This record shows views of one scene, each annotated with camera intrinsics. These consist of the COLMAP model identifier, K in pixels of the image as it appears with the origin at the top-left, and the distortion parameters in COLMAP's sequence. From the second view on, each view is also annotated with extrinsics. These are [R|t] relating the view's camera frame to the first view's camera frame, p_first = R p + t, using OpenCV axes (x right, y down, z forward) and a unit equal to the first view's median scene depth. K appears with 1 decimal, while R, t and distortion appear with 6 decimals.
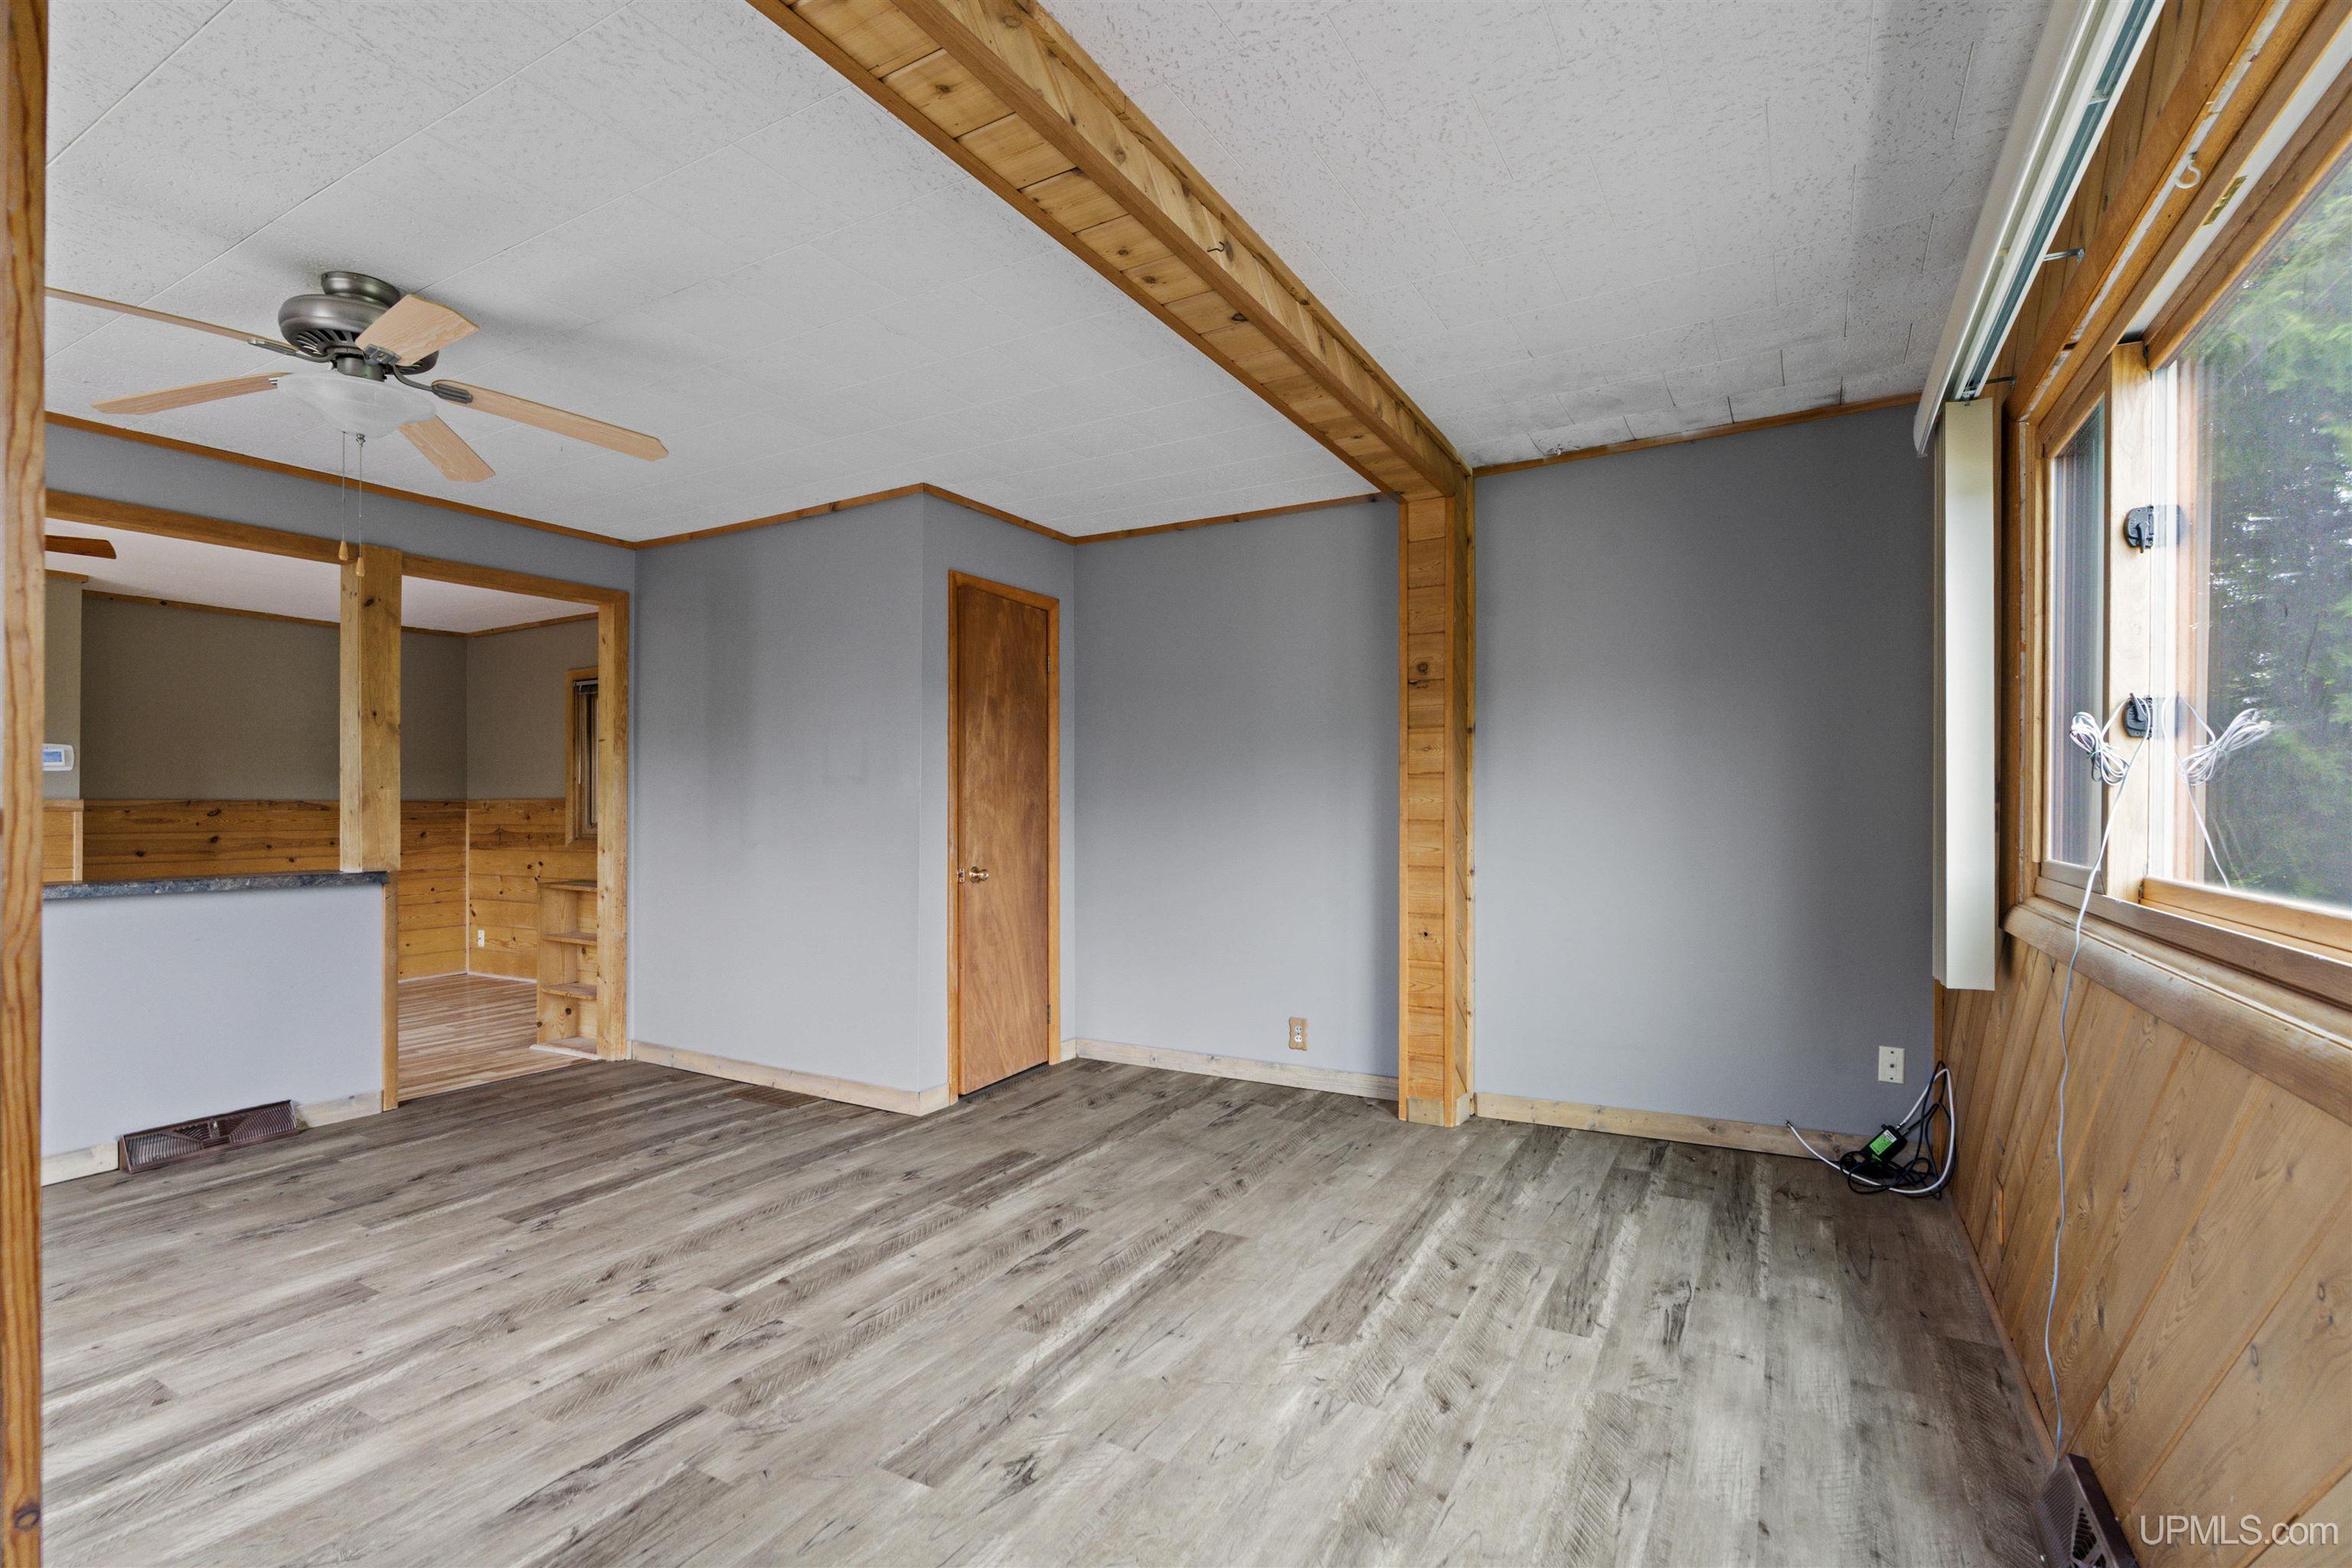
lens RADIAL K [[1081.9, 0, 1178.2], [0, 1081.9, 787.2], [0, 0, 1]] dist [0.002849, 0.000853]
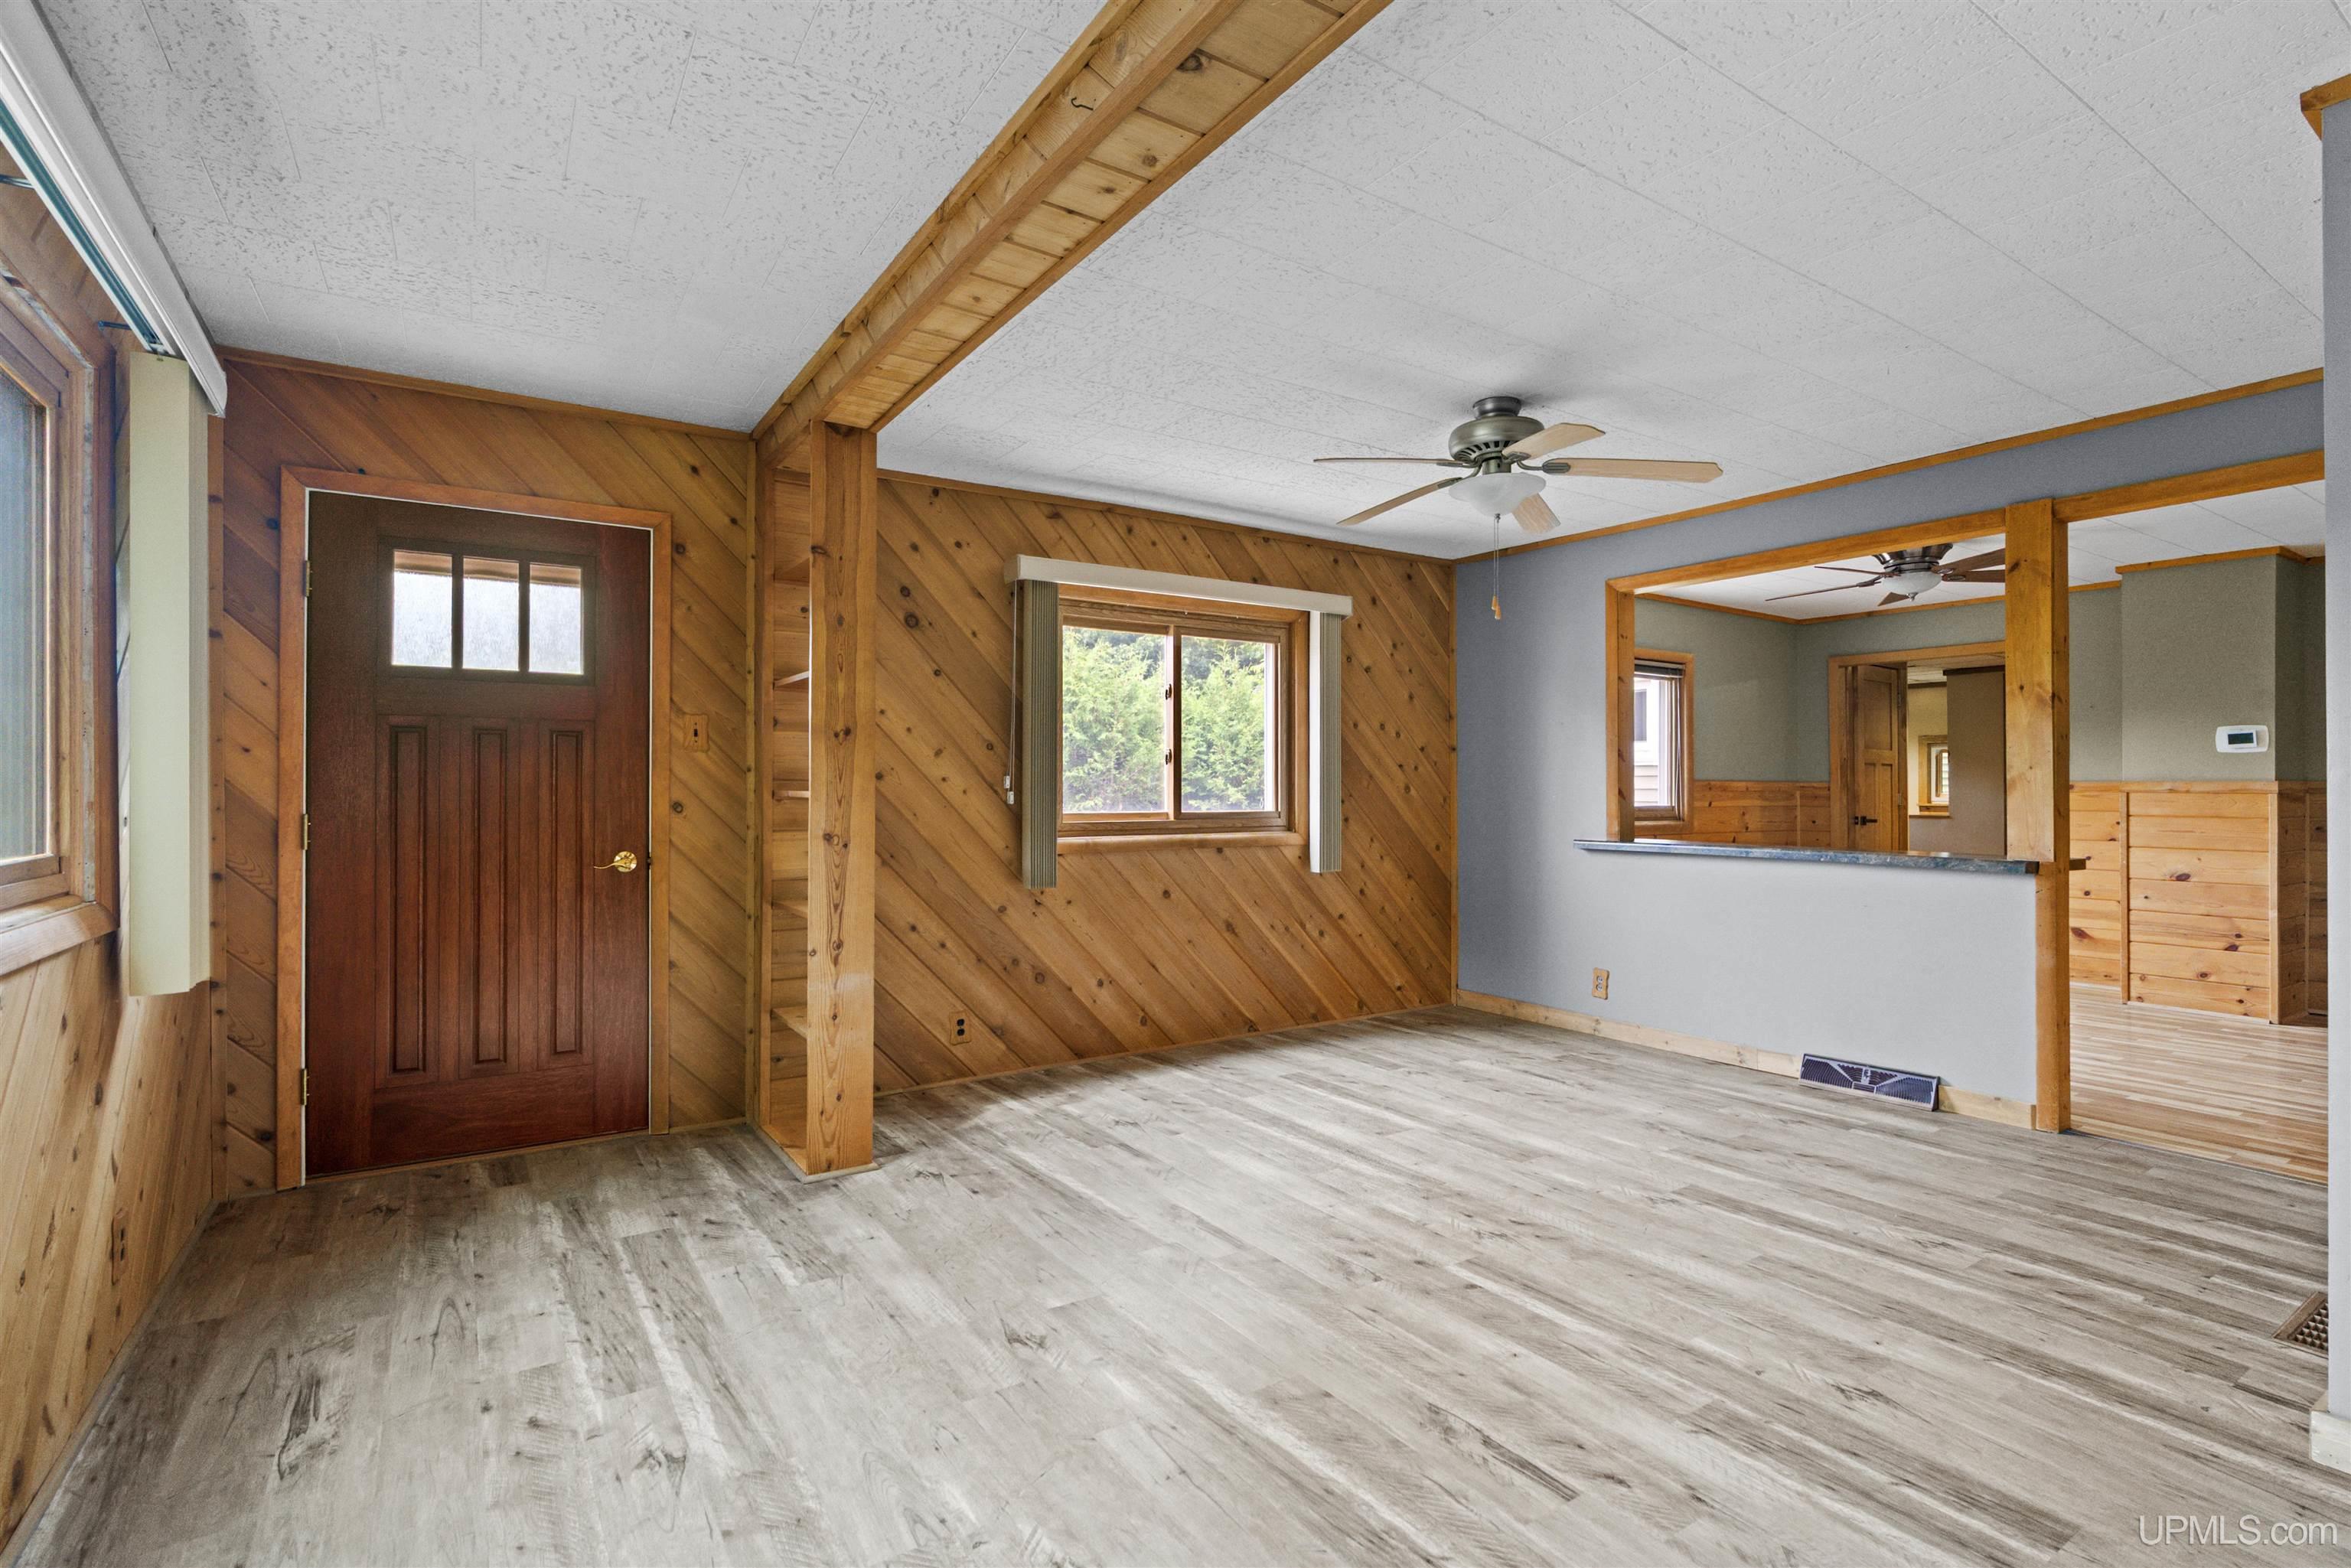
lens RADIAL K [[1081.4, 0, 1177.7], [0, 1081.4, 787.2], [0, 0, 1]] dist [0.002849, 0.000853]
pose [[-0.441349, 0.000178, -0.897336, 0.521835], [0.017521, 0.999811, -0.008418, 0.012673], [0.897164, -0.019437, -0.441269, 1.014802]]
